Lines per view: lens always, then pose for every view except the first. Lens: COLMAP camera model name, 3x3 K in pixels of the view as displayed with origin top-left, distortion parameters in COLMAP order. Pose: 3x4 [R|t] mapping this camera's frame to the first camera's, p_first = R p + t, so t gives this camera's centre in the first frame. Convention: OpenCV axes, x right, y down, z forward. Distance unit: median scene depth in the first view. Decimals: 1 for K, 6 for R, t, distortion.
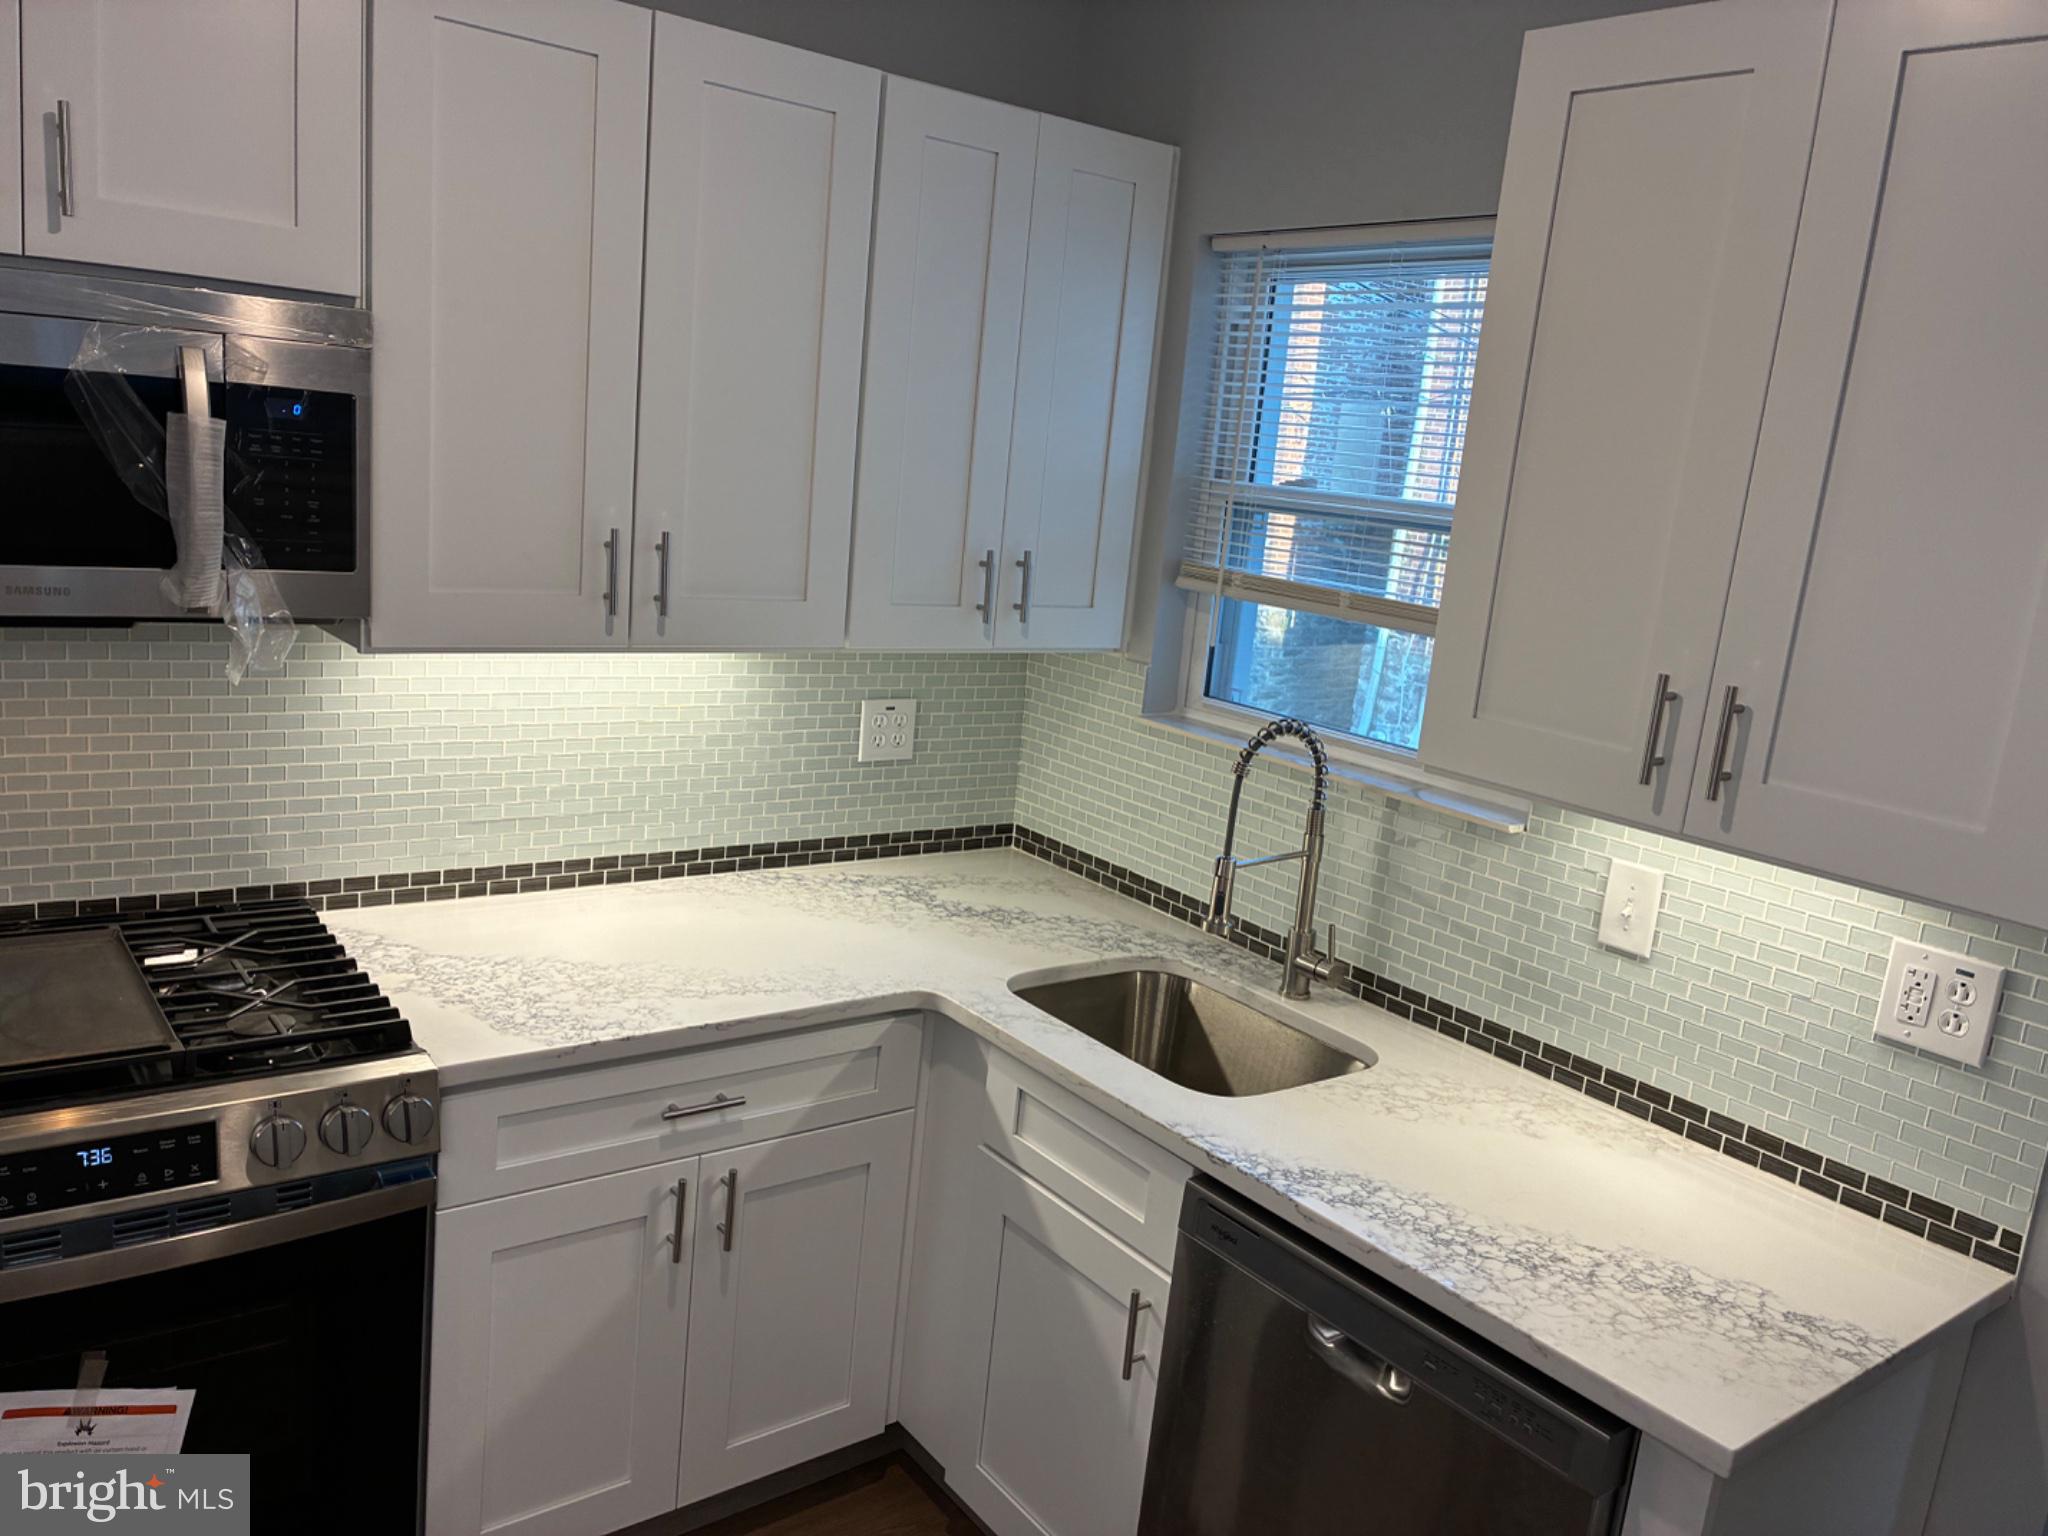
lens RADIAL K [[1539.8, 0, 1004.3], [0, 1539.8, 769.4], [0, 0, 1]] dist [0.051893, -0.068443]
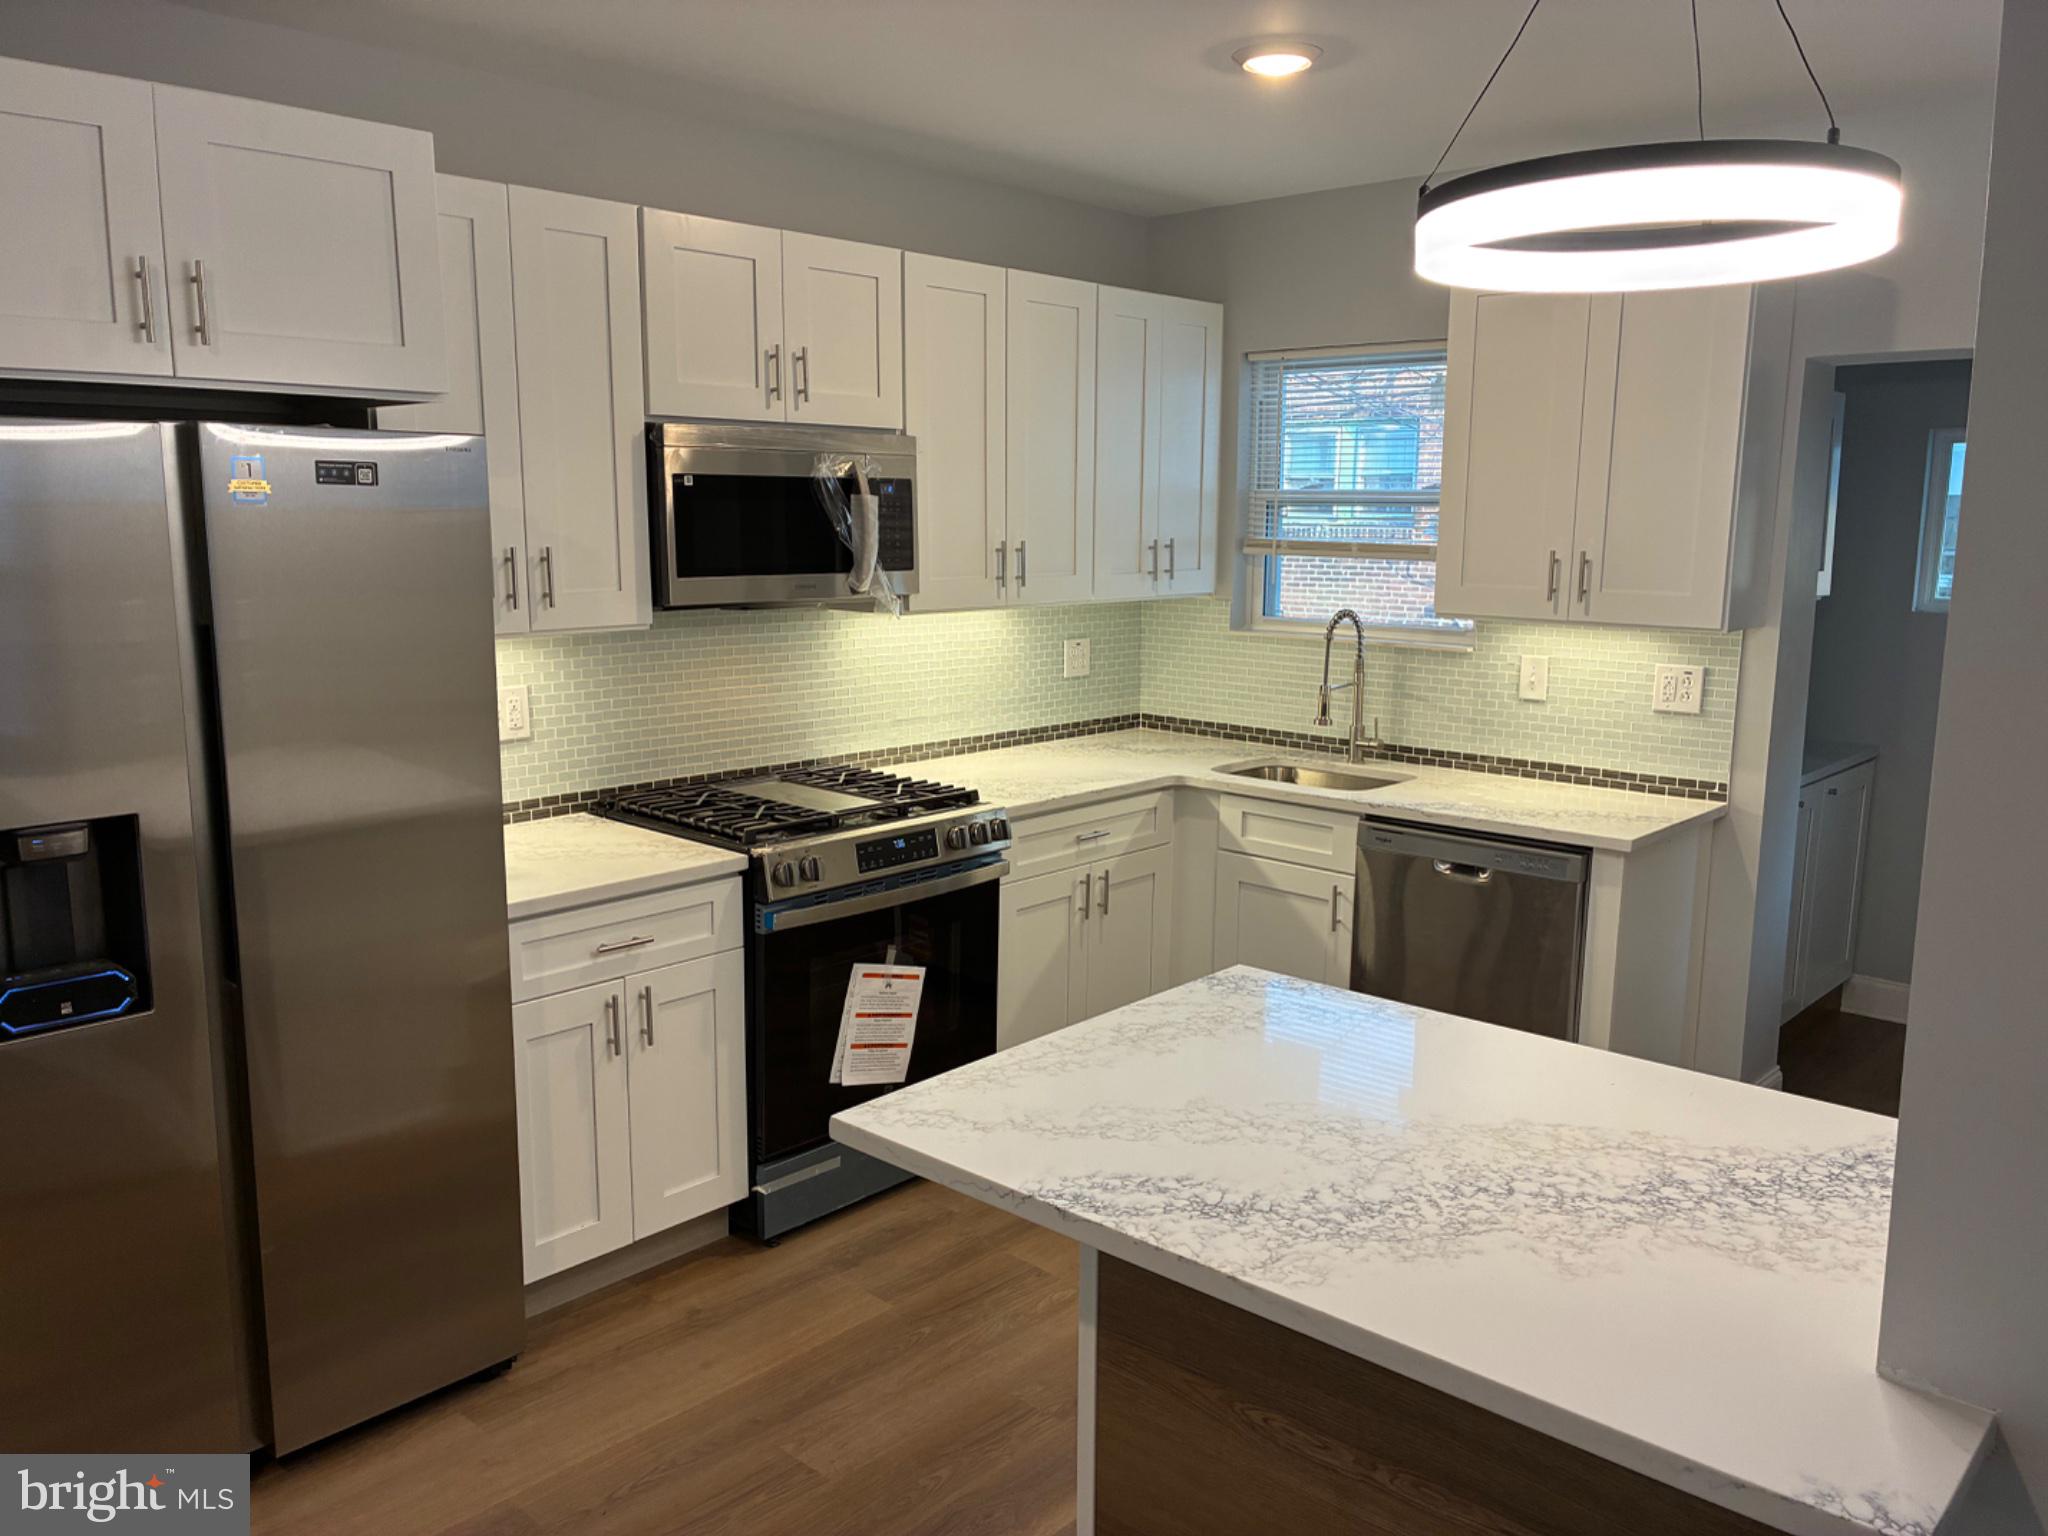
lens RADIAL K [[1539.8, 0, 1027.5], [0, 1539.8, 778.5], [0, 0, 1]] dist [0.051893, -0.068443]
pose [[0.978143, -0.116089, 0.172510, -0.580357], [0.119523, 0.992785, -0.009616, 0.153519], [-0.170149, 0.030024, 0.984961, -0.837661]]
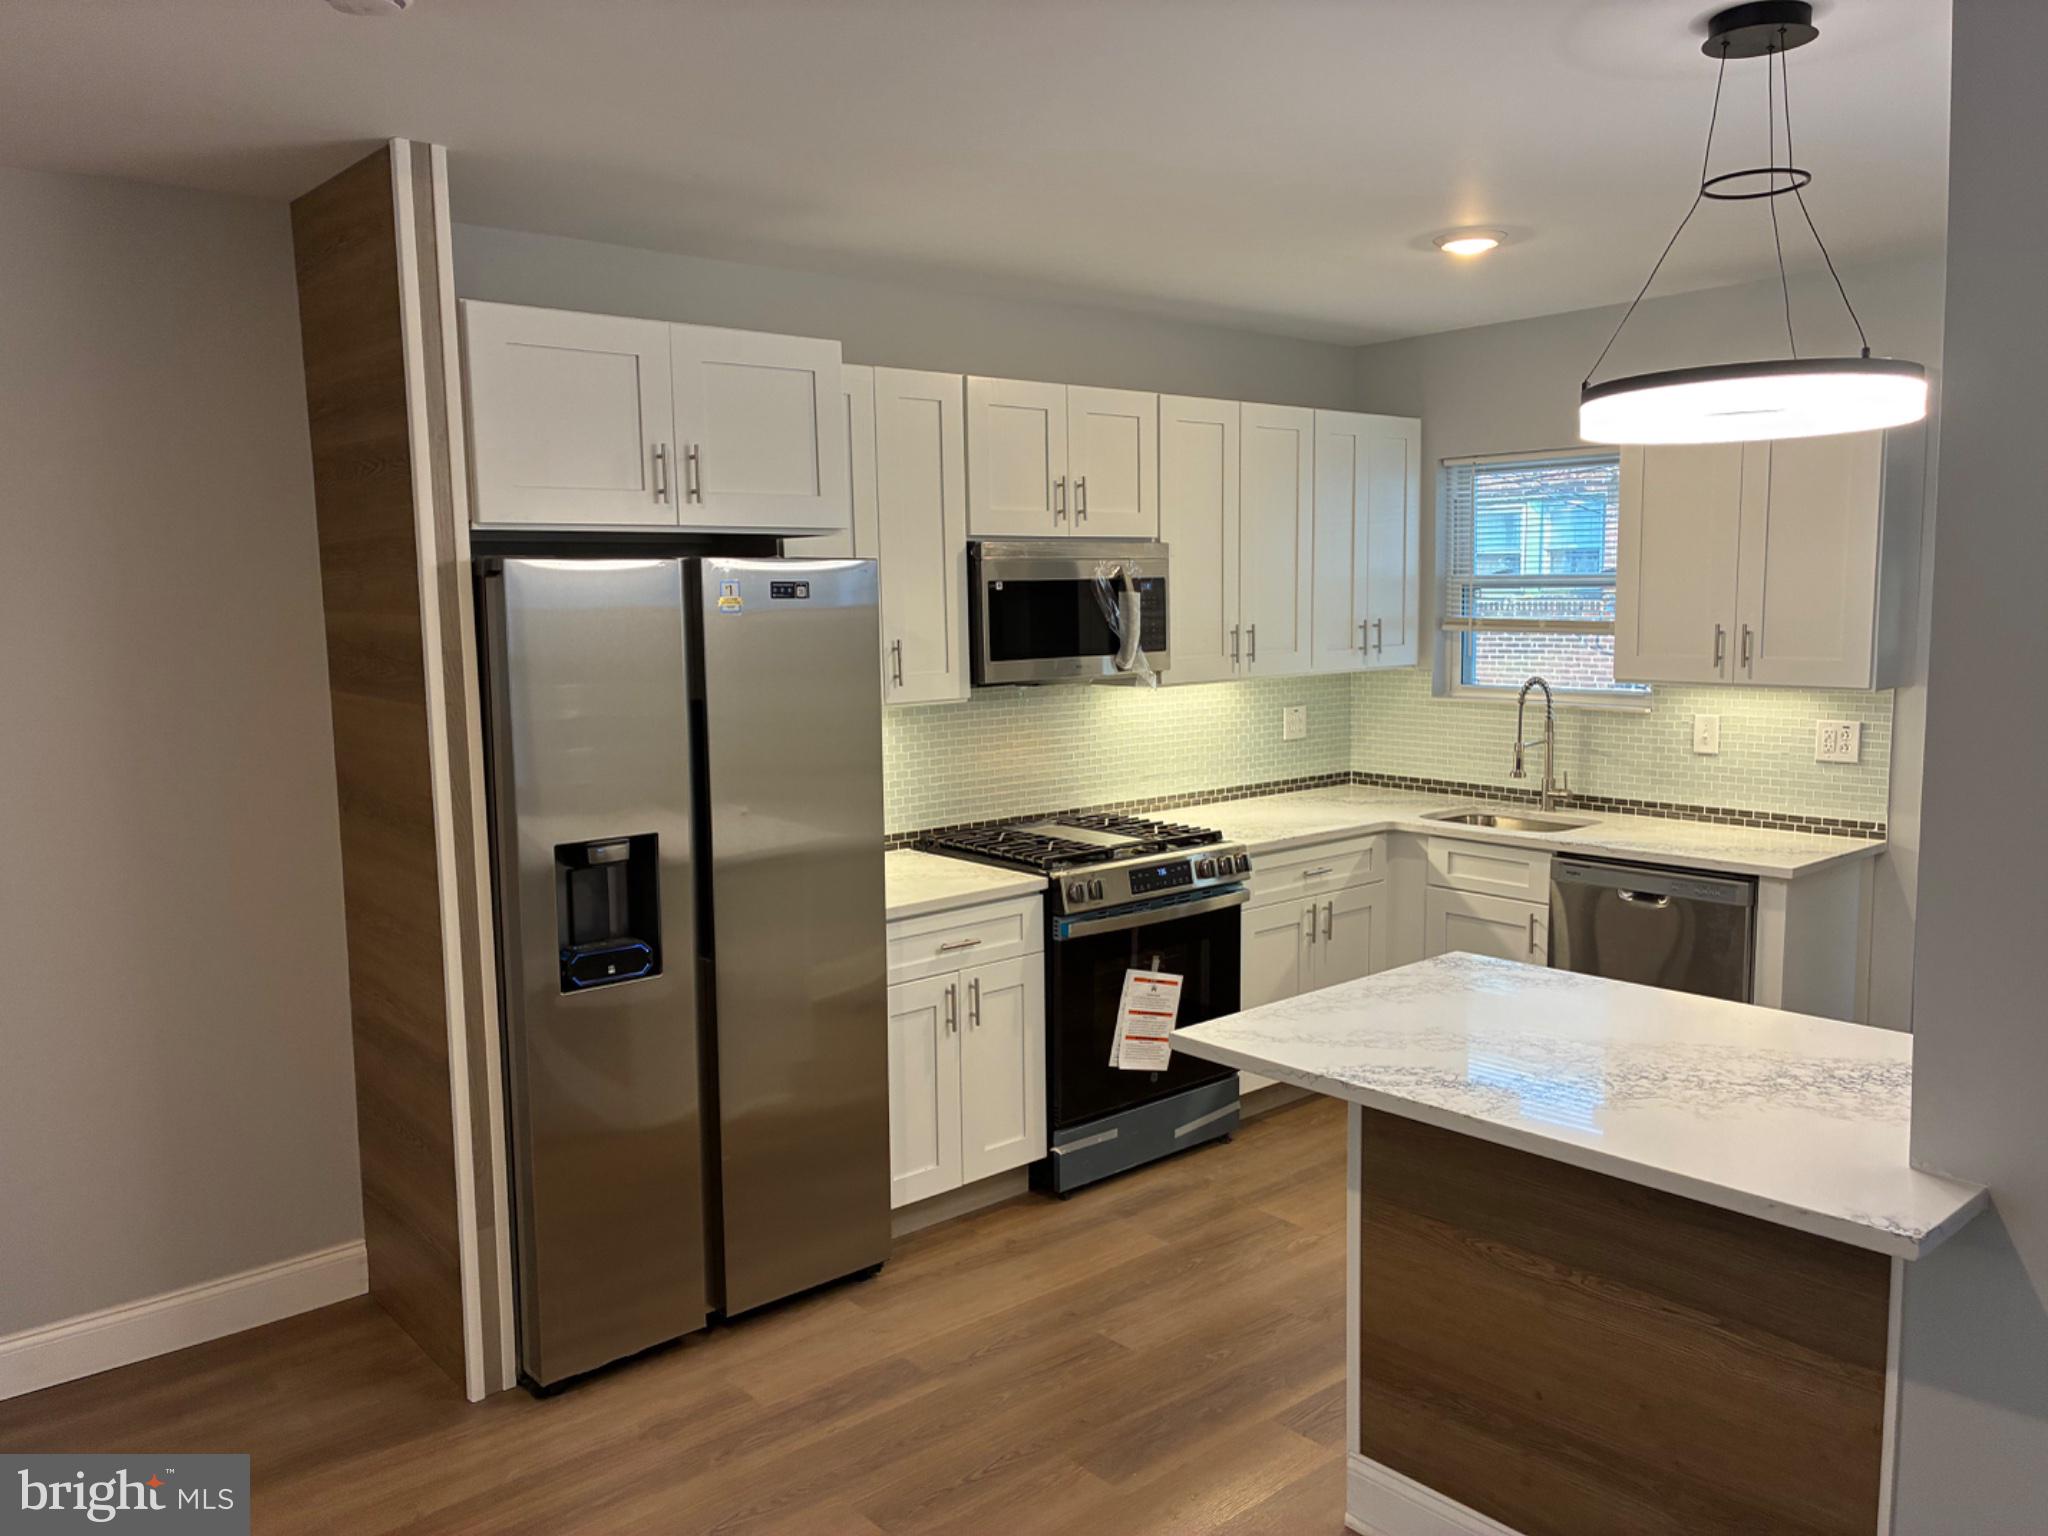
lens RADIAL K [[1539.8, 0, 1022.8], [0, 1539.8, 771.8], [0, 0, 1]] dist [0.051893, -0.068443]
pose [[0.991333, -0.115553, 0.062495, -0.727724], [0.120295, 0.989642, -0.078342, 0.194993], [-0.052795, 0.085180, 0.994966, -1.194072]]
